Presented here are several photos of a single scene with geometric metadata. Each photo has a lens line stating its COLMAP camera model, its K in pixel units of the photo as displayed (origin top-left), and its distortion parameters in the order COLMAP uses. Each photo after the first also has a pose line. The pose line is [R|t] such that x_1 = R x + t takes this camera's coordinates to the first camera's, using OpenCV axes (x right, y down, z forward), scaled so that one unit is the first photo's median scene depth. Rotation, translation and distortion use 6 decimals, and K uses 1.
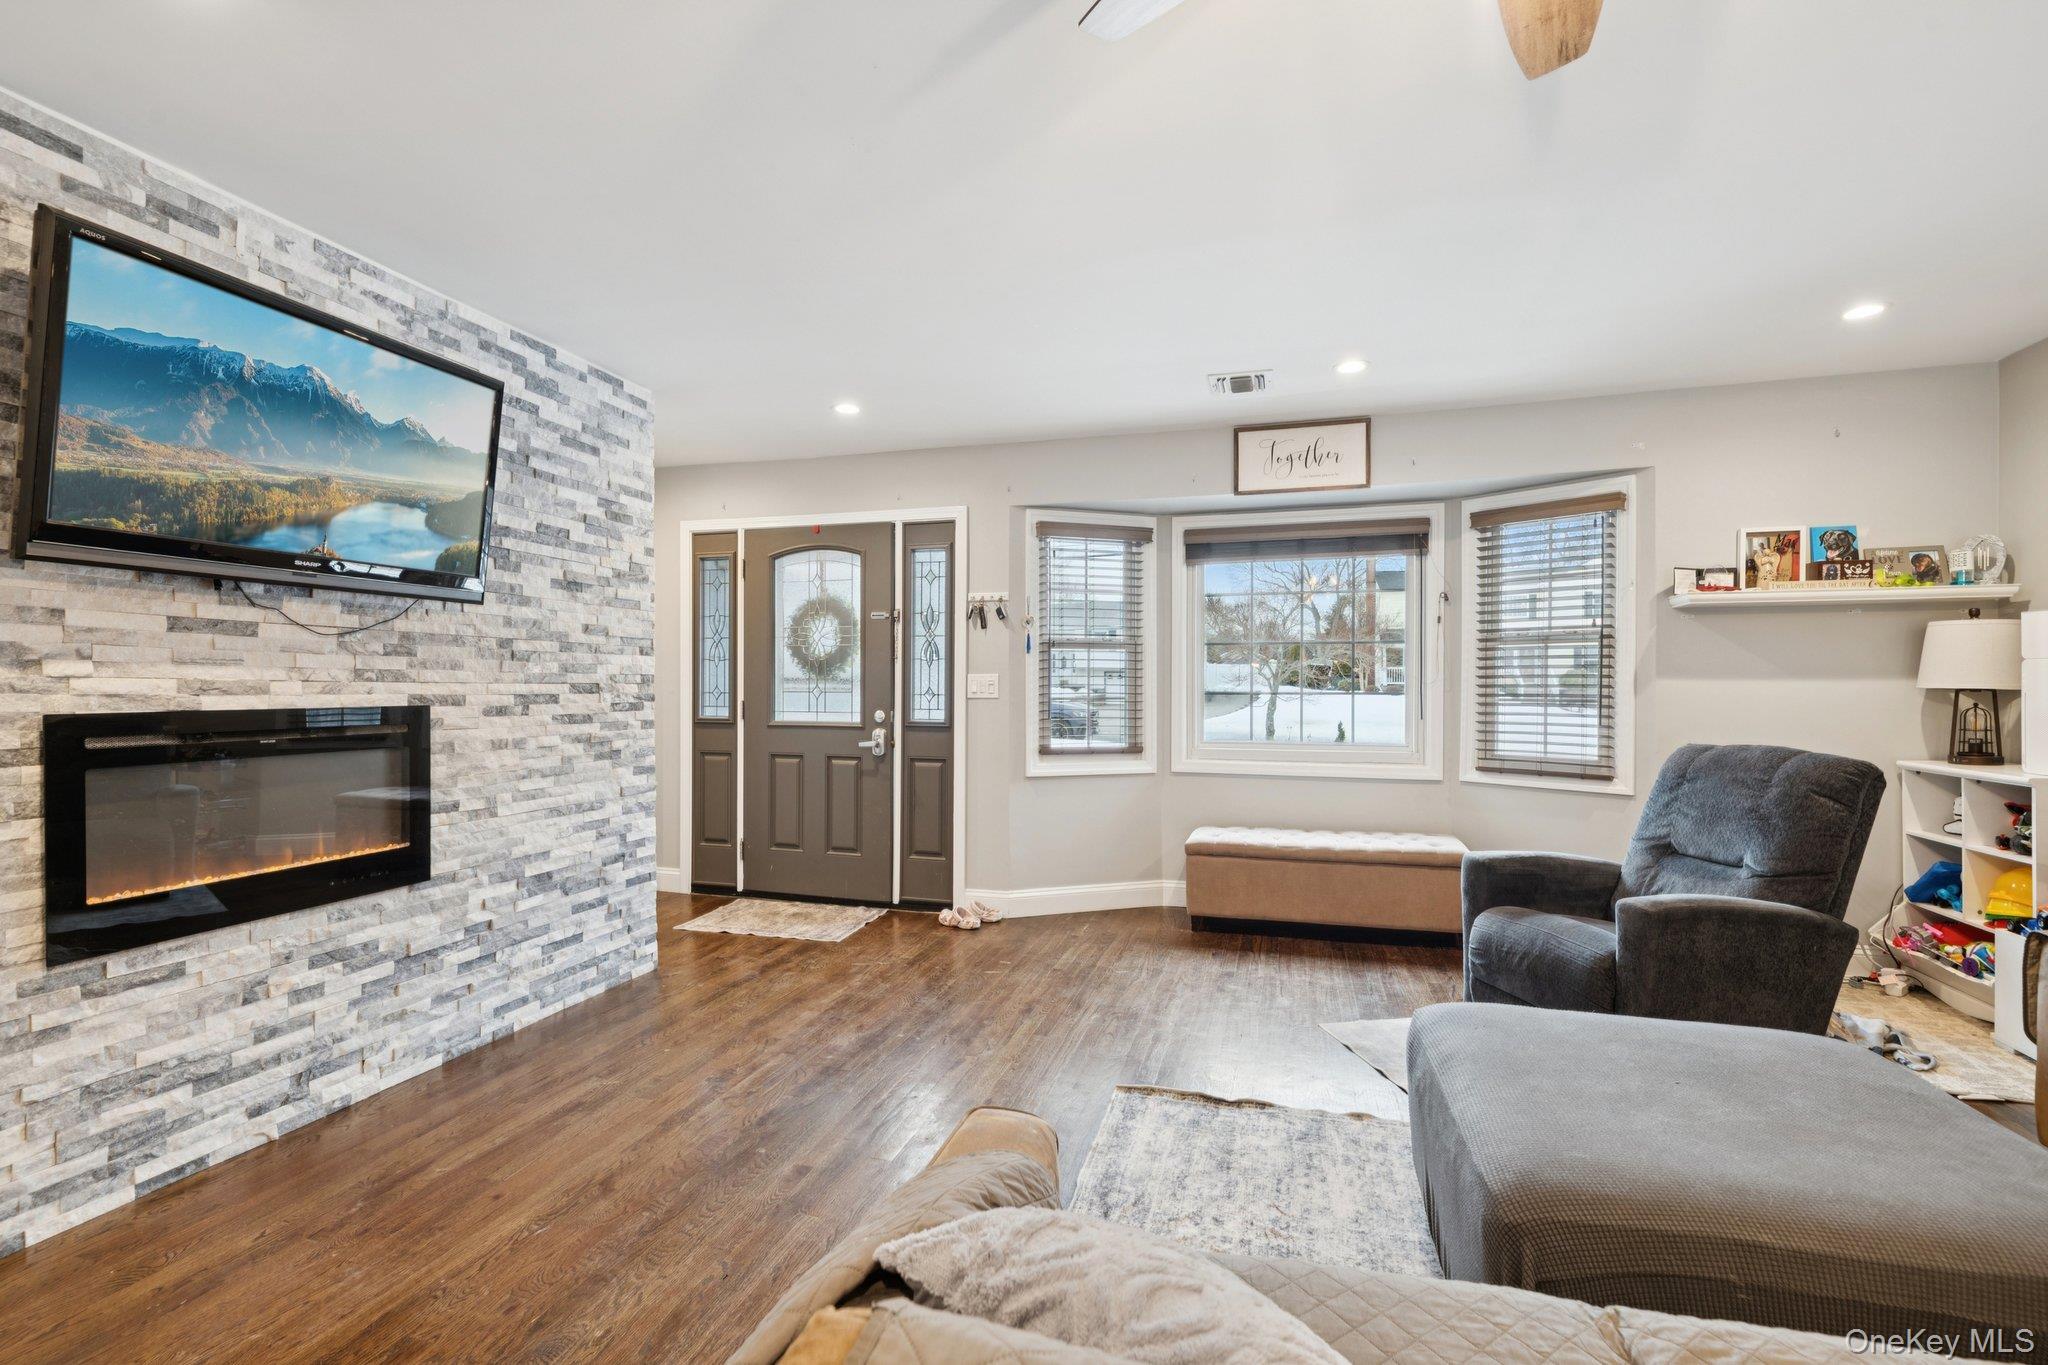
lens RADIAL K [[910.4, 0, 1025.2], [0, 910.4, 694.2], [0, 0, 1]] dist [0.003297, -0.003893]
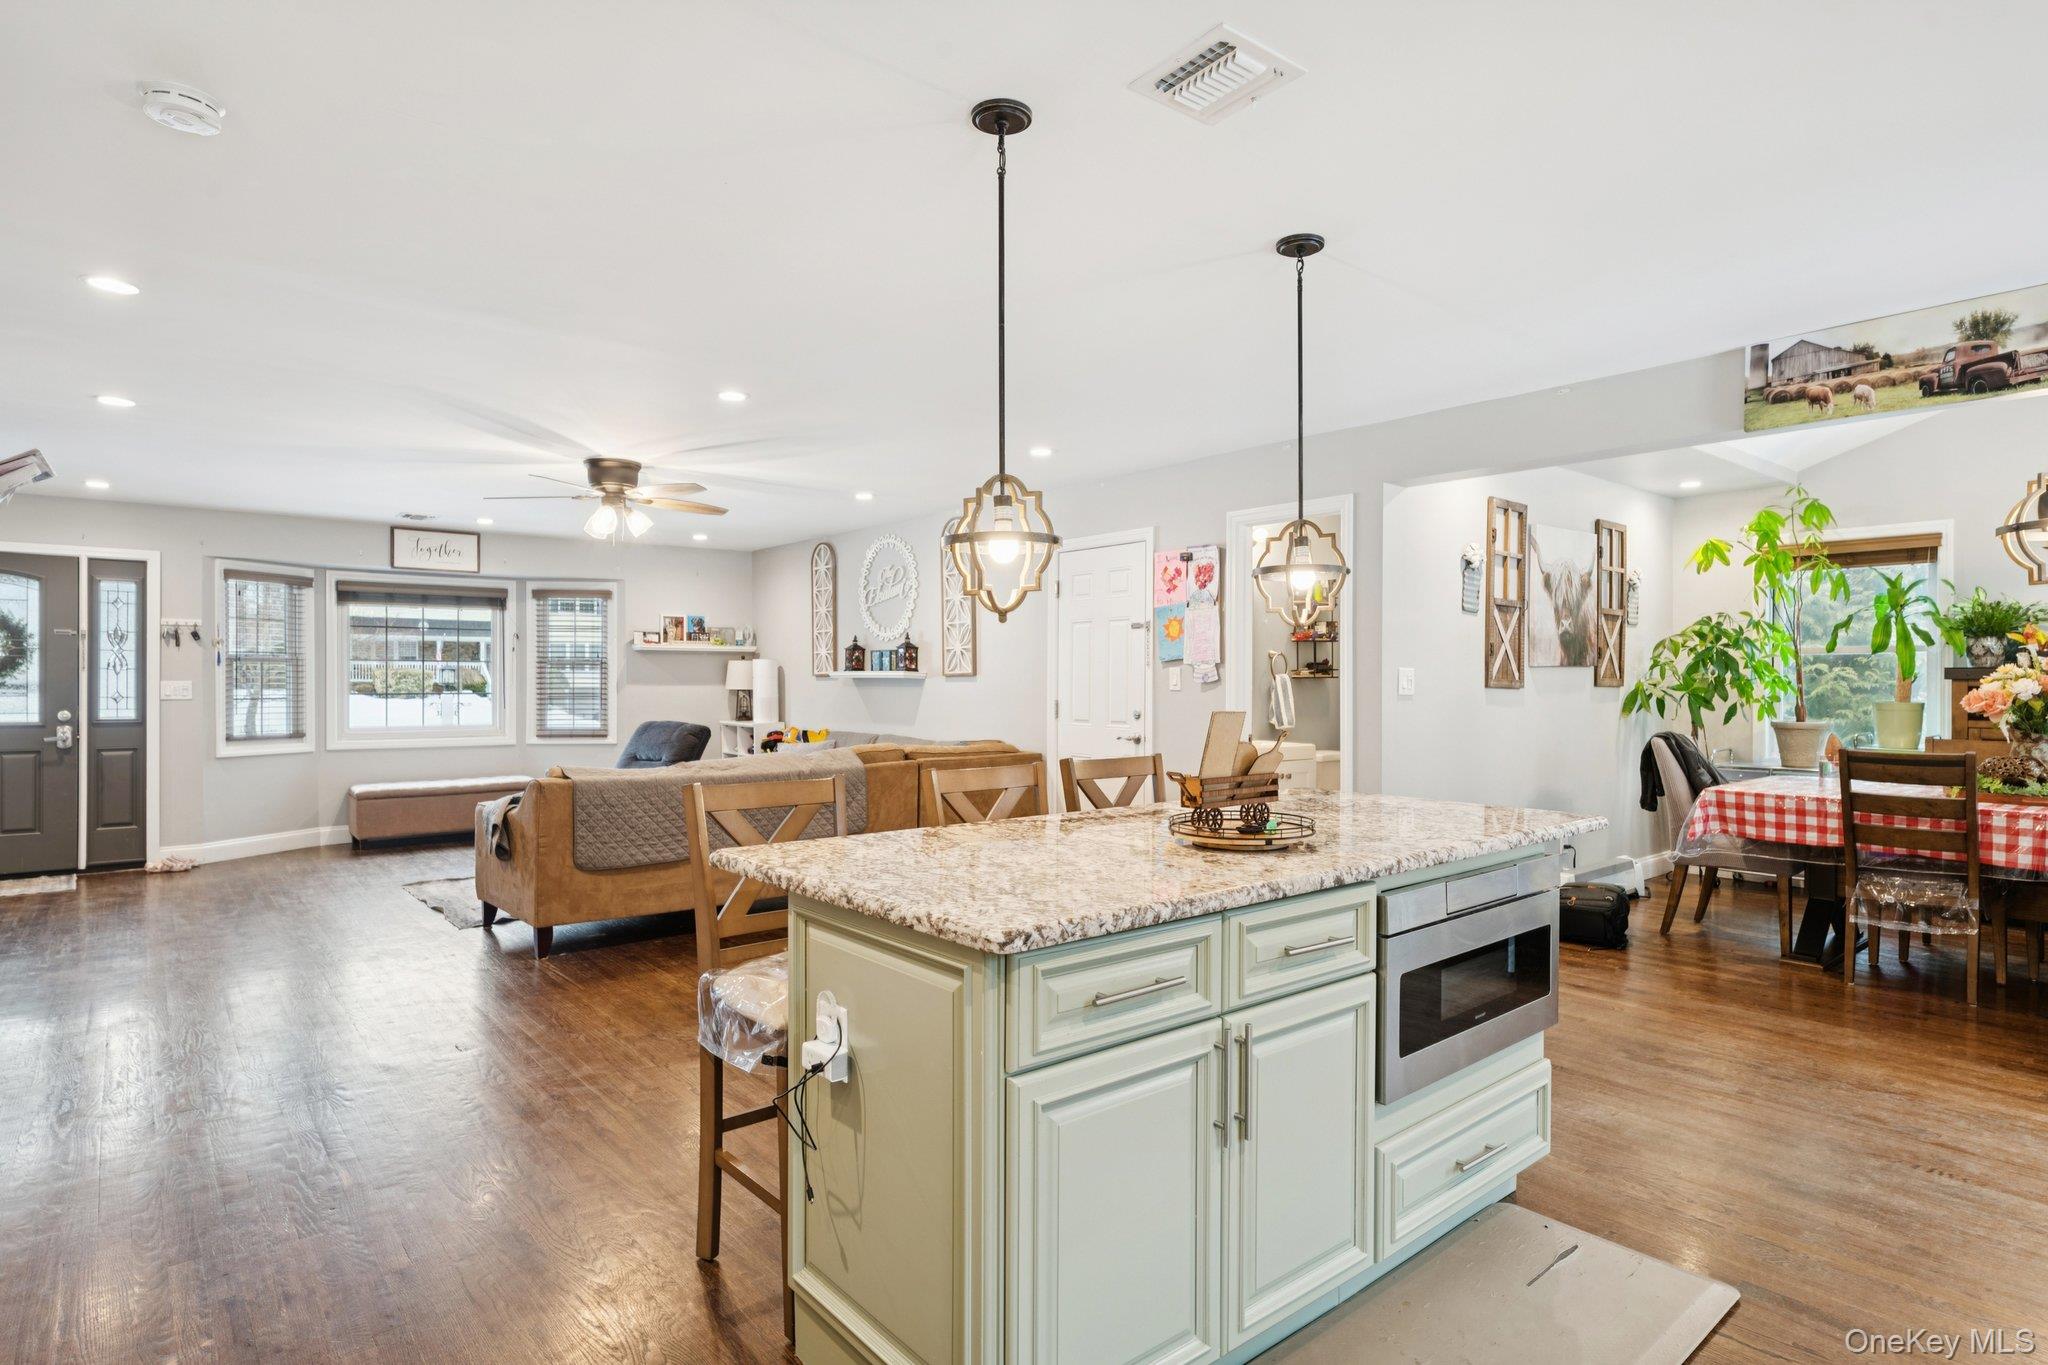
lens RADIAL K [[1083.1, 0, 1033.4], [0, 1083.1, 685.6], [0, 0, 1]] dist [0.001773, -0.001004]
pose [[0.561125, -0.002263, 0.827728, -0.786360], [0.007547, 0.999969, -0.002382, -0.003403], [-0.827697, 0.007584, 0.561124, -1.091363]]
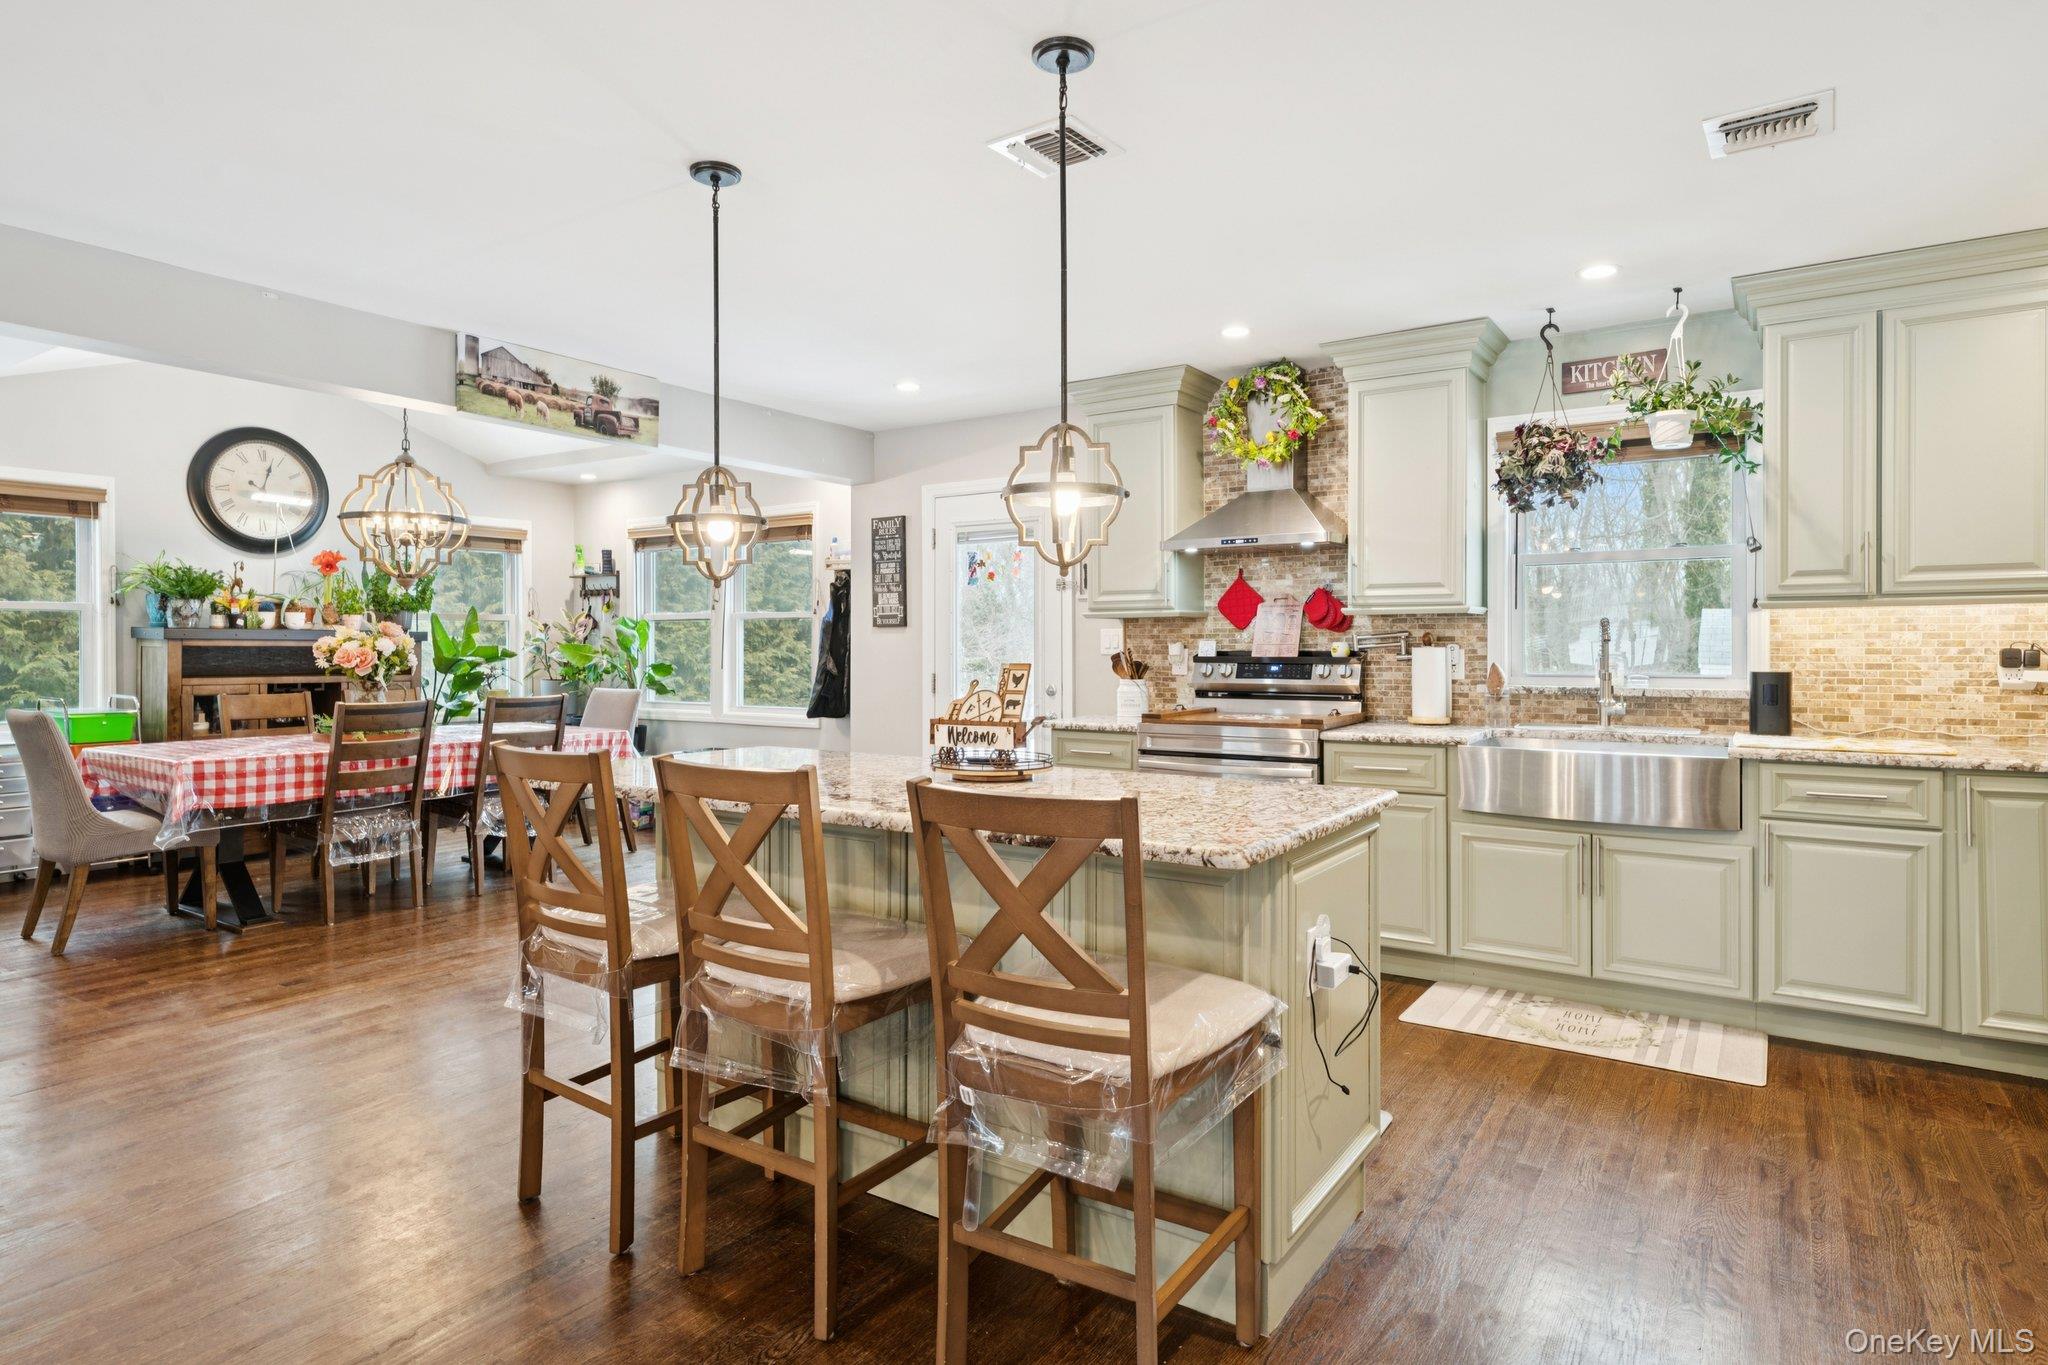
lens RADIAL K [[1118.8, 0, 1023.6], [0, 1118.8, 654.5], [0, 0, 1]] dist [0.003304, -0.000636]
pose [[-0.951342, -0.002142, 0.308129, -0.474929], [0.003643, 0.999828, 0.018197, -0.008633], [-0.308115, 0.018434, -0.951171, -0.179894]]
